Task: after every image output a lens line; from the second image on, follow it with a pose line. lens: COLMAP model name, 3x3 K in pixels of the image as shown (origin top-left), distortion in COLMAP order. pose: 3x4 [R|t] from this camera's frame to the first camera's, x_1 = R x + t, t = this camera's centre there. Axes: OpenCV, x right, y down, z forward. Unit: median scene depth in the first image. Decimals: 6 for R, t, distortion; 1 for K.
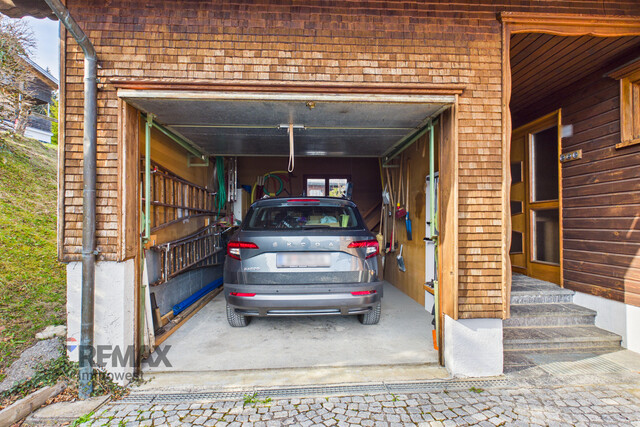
lens RADIAL K [[309.3, 0, 319.6], [0, 309.3, 216.2], [0, 0, 1]] dist [0.001791, 0.000512]
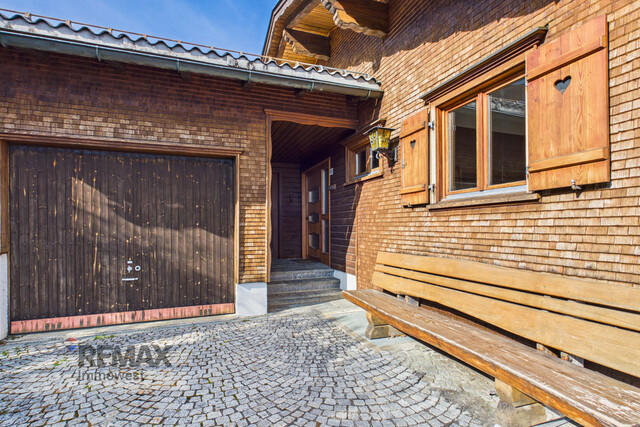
lens RADIAL K [[309.3, 0, 314.2], [0, 309.3, 227.1], [0, 0, 1]] dist [0.001791, 0.000512]
pose [[0.959032, 0.000512, 0.283298, 0.357940], [-0.006941, 0.999741, 0.021690, -0.026158], [-0.283213, -0.022768, 0.958787, -0.780352]]
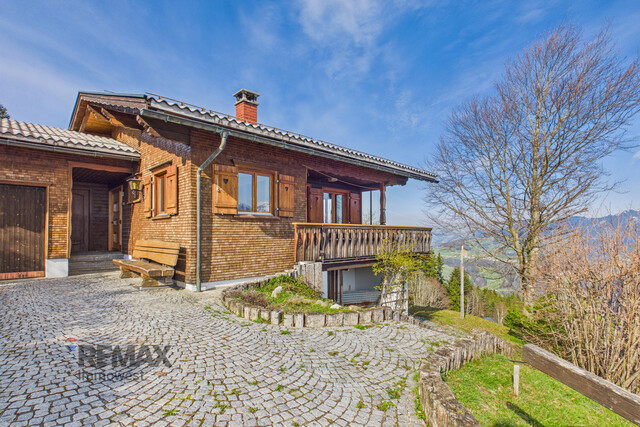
lens RADIAL K [[309.3, 0, 304.4], [0, 309.3, 229.0], [0, 0, 1]] dist [0.001791, 0.000512]
pose [[0.763048, 0.011985, 0.646231, 0.398755], [-0.019382, 0.999803, 0.004342, -0.025993], [-0.646051, -0.015838, 0.763129, -2.970654]]
